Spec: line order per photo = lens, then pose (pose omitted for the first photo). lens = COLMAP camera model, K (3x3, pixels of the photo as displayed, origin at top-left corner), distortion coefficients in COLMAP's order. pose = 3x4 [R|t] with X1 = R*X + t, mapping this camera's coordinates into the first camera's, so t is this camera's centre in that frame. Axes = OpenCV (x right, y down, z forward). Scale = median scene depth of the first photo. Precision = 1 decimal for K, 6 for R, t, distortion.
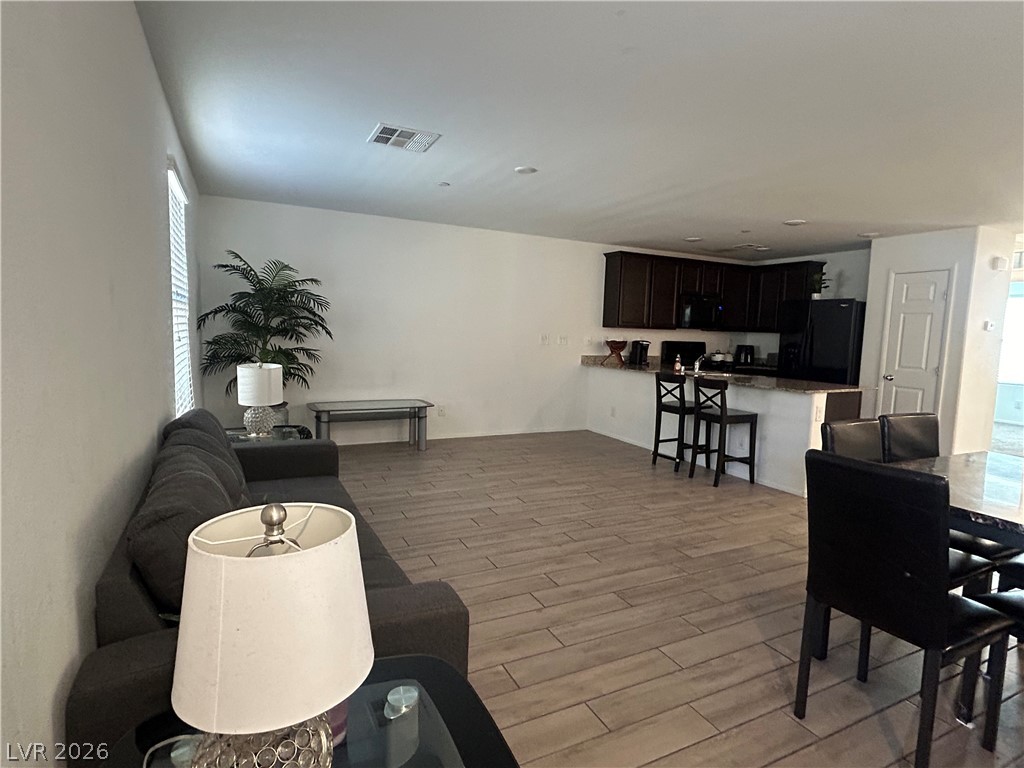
lens RADIAL K [[538.9, 0, 506.7], [0, 538.9, 377.5], [0, 0, 1]] dist [0.000479, -0.000120]
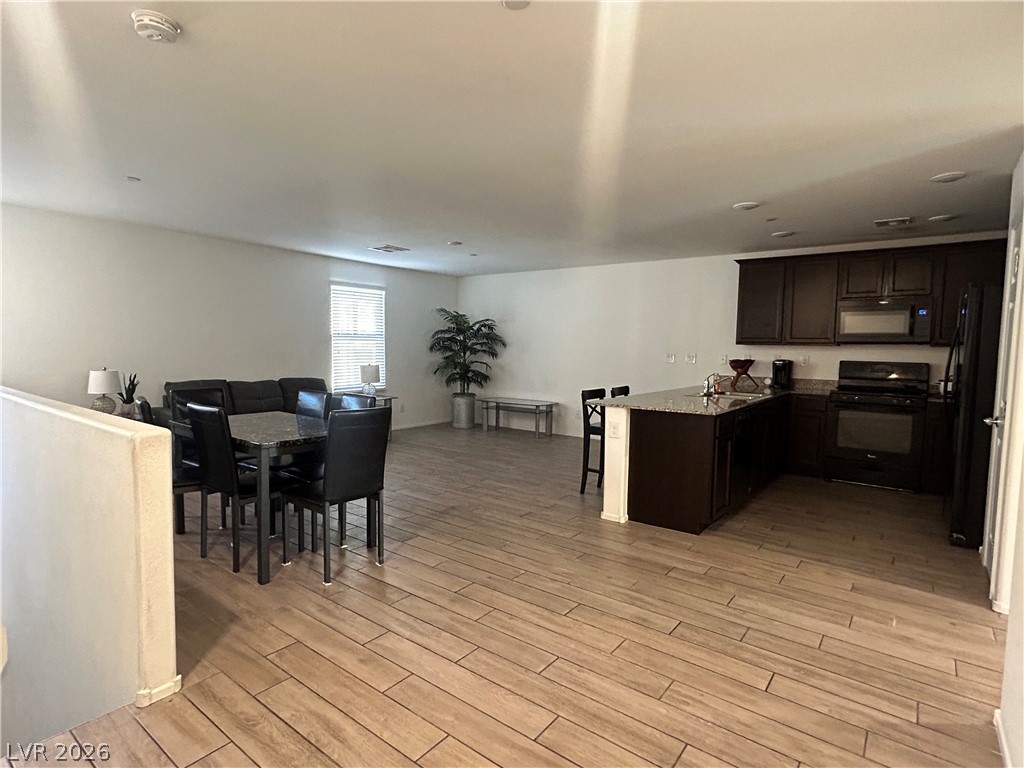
lens RADIAL K [[538.9, 0, 510.6], [0, 538.9, 390.8], [0, 0, 1]] dist [0.000479, -0.000120]
pose [[0.442050, 0.050157, -0.895587, 1.133328], [-0.083282, 0.996418, 0.014698, 0.002182], [0.893116, 0.068089, 0.444644, 0.370378]]
